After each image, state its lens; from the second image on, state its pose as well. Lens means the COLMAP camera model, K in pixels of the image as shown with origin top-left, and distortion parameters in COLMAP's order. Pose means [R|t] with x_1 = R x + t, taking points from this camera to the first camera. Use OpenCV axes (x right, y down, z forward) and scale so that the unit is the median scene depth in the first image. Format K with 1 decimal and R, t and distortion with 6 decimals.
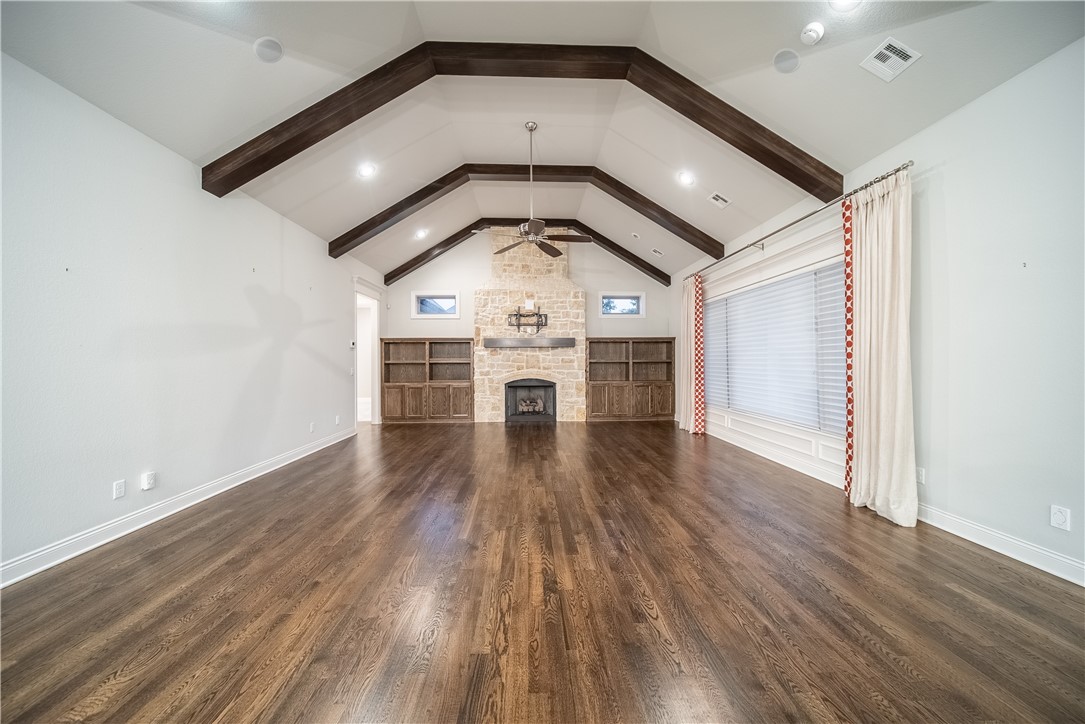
lens RADIAL K [[393.5, 0, 534.3], [0, 393.5, 356.0], [0, 0, 1]] dist [-0.005492, -0.000403]
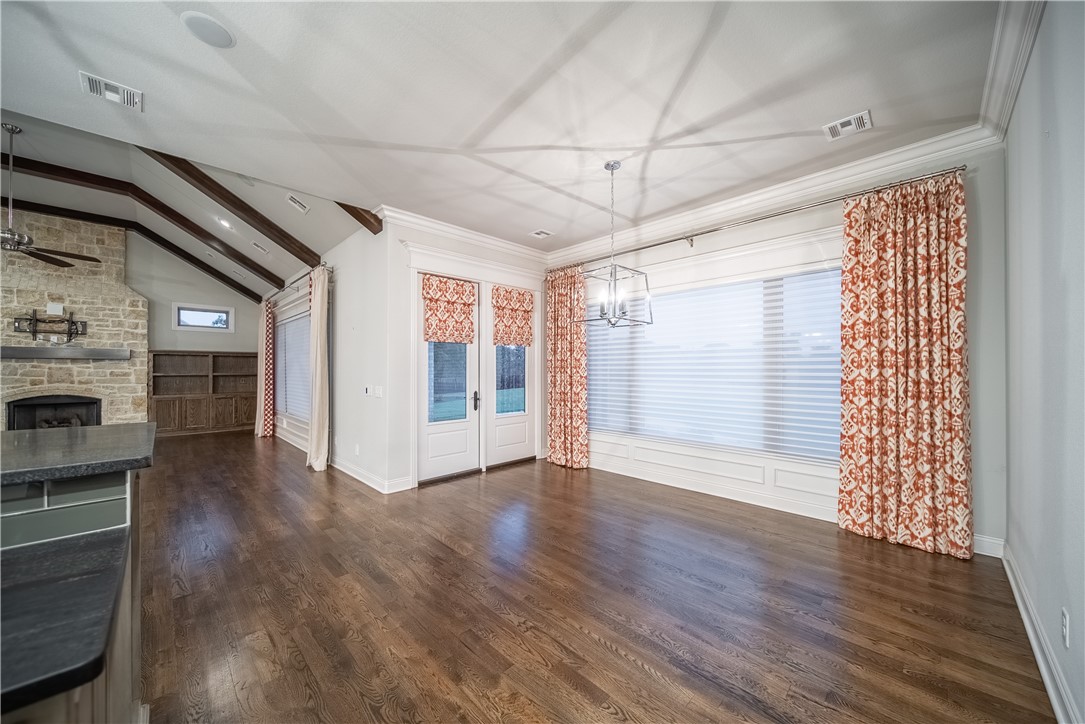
lens RADIAL K [[393.5, 0, 541.8], [0, 393.5, 368.8], [0, 0, 1]] dist [-0.005492, -0.000403]
pose [[0.720951, 0.007024, 0.692951, 0.165308], [-0.011280, 0.999935, 0.001599, -0.013019], [-0.692895, -0.008969, 0.720983, -0.347738]]
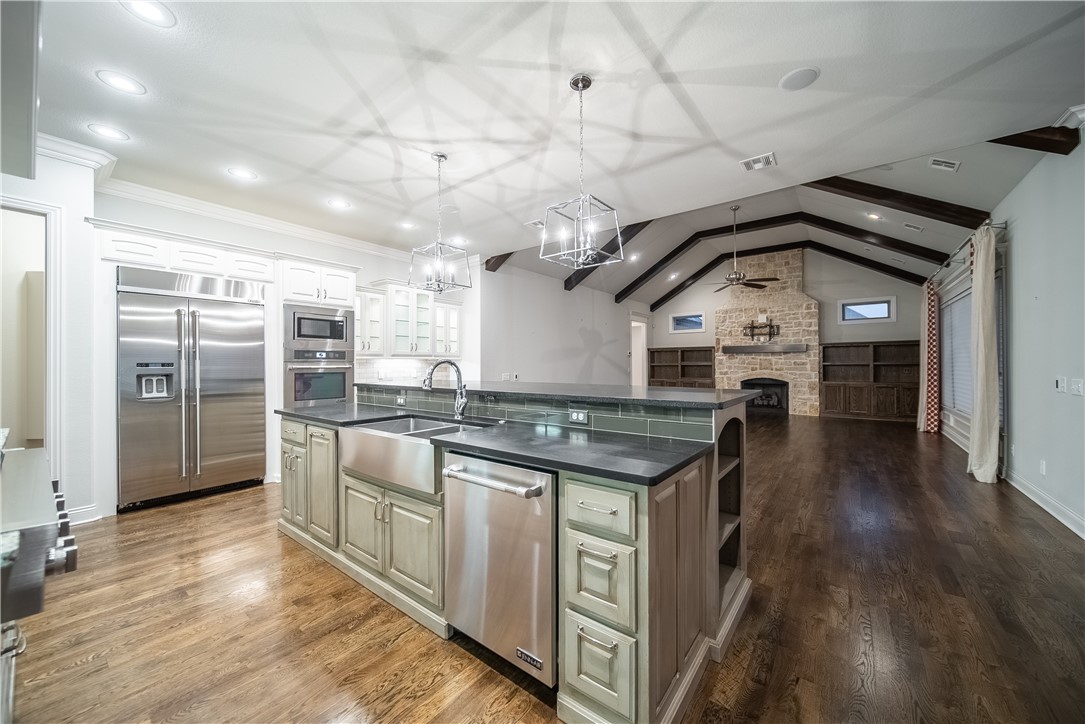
lens RADIAL K [[393.5, 0, 548.2], [0, 393.5, 362.2], [0, 0, 1]] dist [-0.005492, -0.000403]
pose [[0.789158, -0.003792, -0.614178, 0.213916], [0.009891, 0.999930, 0.006536, -0.006944], [0.614110, -0.011233, 0.789140, -0.386157]]
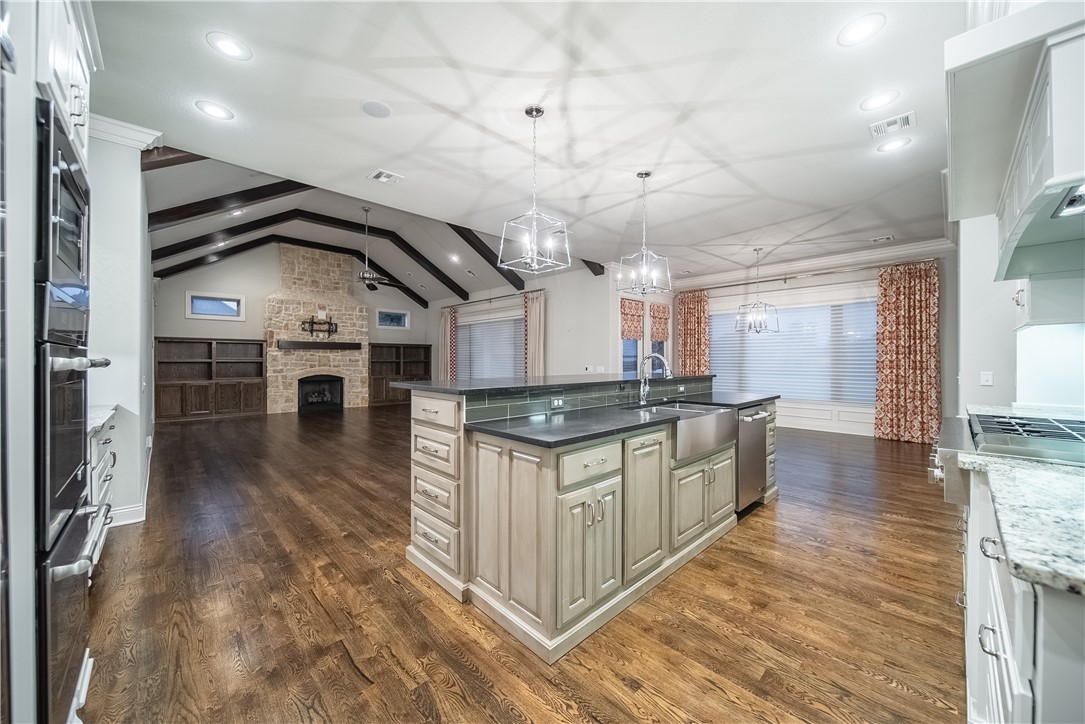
lens RADIAL K [[393.5, 0, 555.9], [0, 393.5, 361.1], [0, 0, 1]] dist [-0.005492, -0.000403]
pose [[0.724731, 0.002768, 0.689026, -0.327176], [-0.011252, 0.999906, 0.007817, -0.003122], [-0.688940, -0.013418, 0.724694, -0.395360]]
